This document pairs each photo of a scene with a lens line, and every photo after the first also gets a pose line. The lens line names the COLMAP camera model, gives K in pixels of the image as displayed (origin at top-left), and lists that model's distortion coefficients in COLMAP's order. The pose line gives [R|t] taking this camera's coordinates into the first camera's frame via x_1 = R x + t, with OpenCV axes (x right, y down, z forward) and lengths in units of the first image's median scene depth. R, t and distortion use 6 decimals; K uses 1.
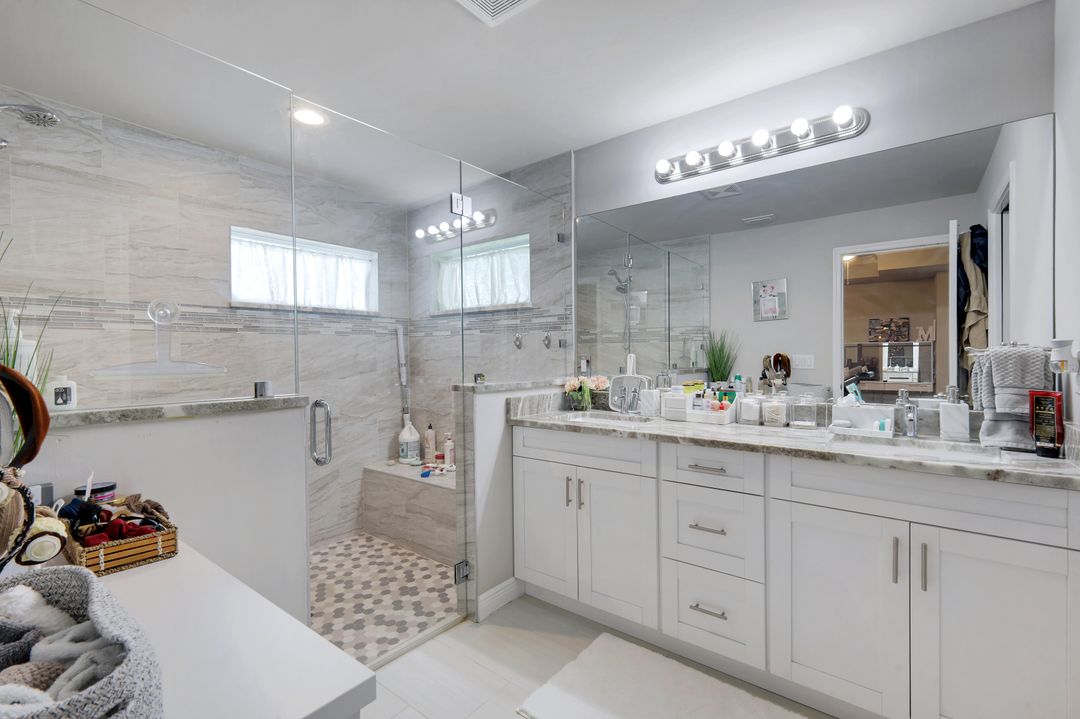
lens RADIAL K [[474.8, 0, 544.2], [0, 474.8, 357.6], [0, 0, 1]] dist [0.000955, 0.000703]
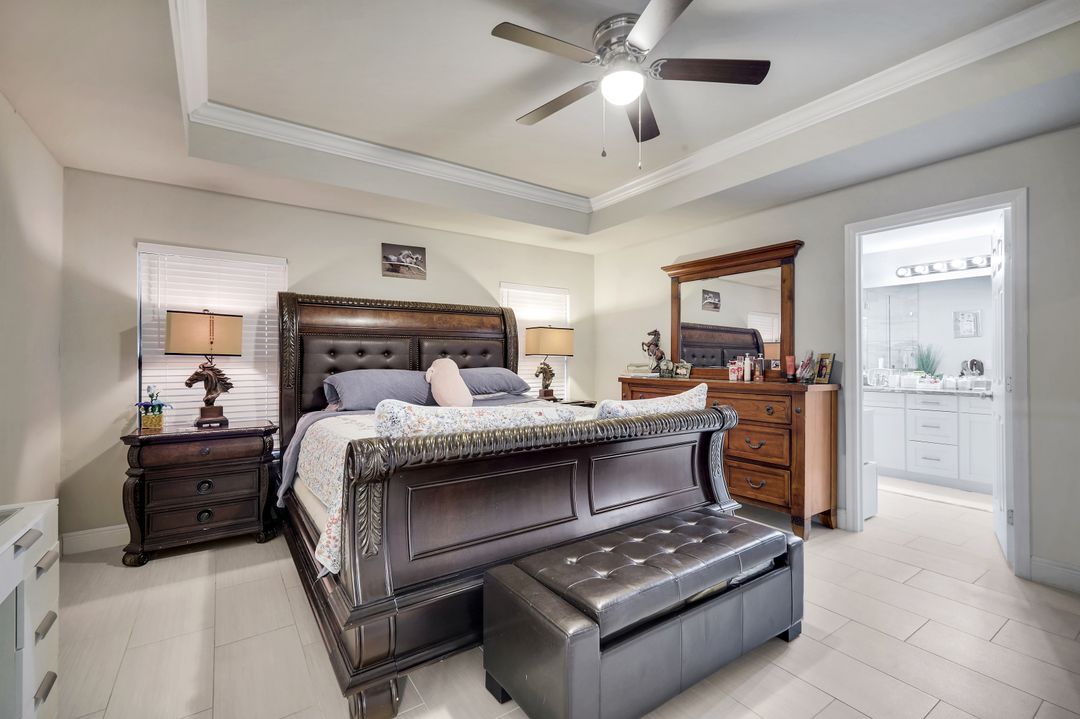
lens RADIAL K [[474.8, 0, 537.0], [0, 474.8, 358.5], [0, 0, 1]] dist [0.000955, 0.000703]
pose [[0.953288, 0.006469, -0.301993, -0.384485], [-0.009146, 0.999930, -0.007452, 0.013455], [0.301924, 0.009866, 0.953281, -0.884972]]
